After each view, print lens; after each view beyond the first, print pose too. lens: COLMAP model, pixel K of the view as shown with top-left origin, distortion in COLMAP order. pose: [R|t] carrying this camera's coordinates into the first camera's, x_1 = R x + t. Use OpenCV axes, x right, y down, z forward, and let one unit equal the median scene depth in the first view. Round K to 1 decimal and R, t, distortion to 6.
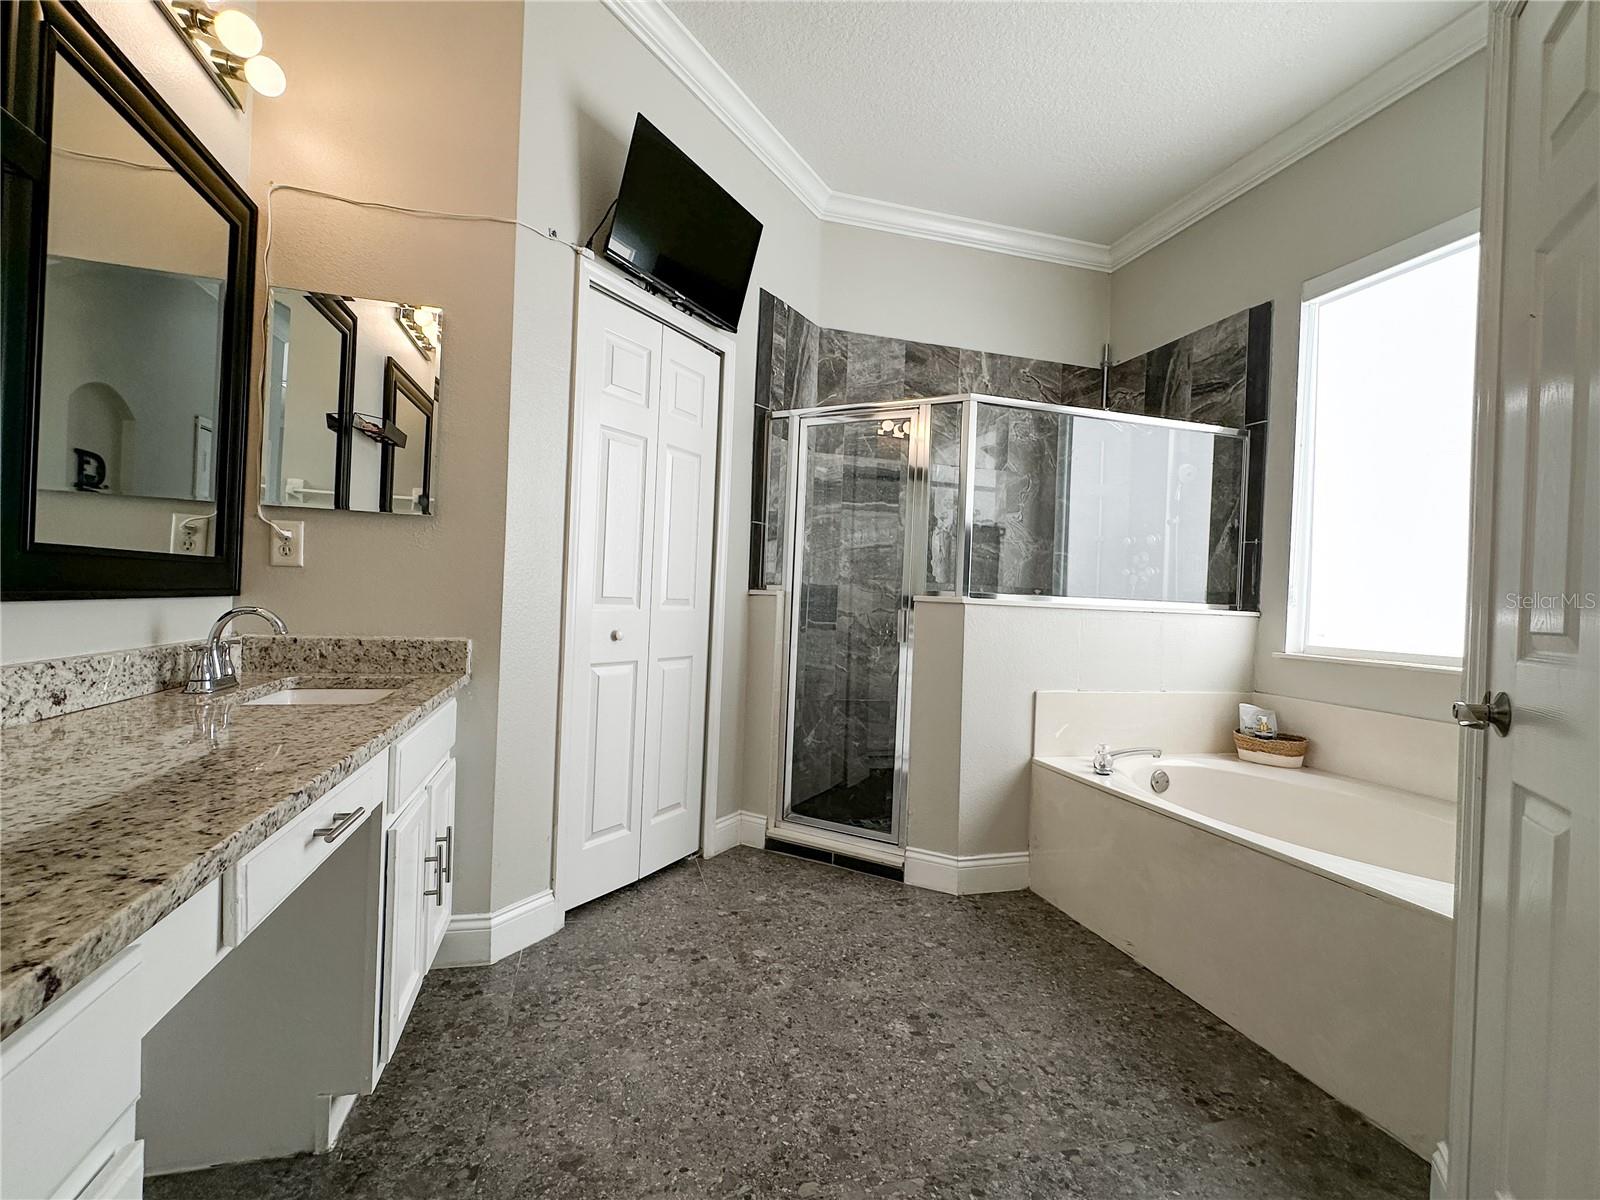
lens RADIAL K [[737.7, 0, 801.9], [0, 737.7, 600.2], [0, 0, 1]] dist [-0.001542, 0.002399]
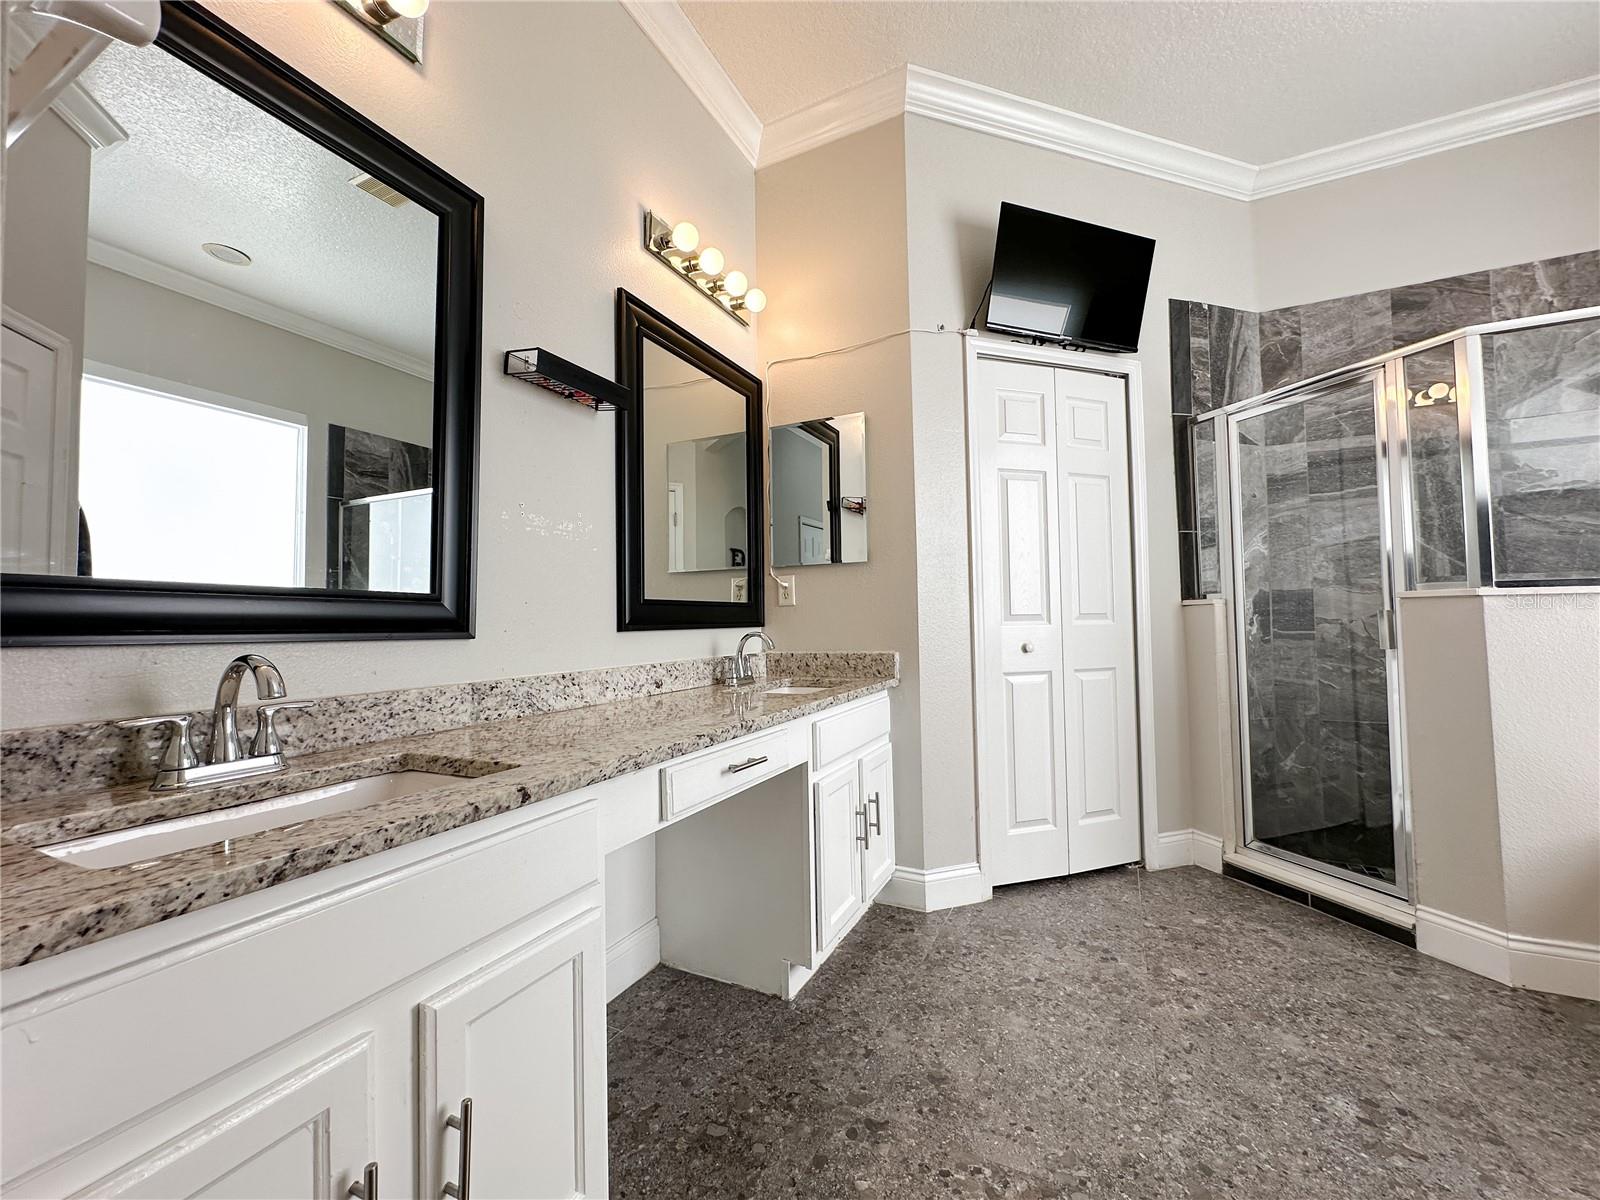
lens RADIAL K [[643.3, 0, 797.2], [0, 643.3, 598.2], [0, 0, 1]] dist [0.001145, 0.000339]
pose [[0.741034, -0.078431, -0.666872, 0.167100], [0.045260, 0.996730, -0.066934, 0.023365], [0.669941, 0.019418, 0.742160, 0.029580]]
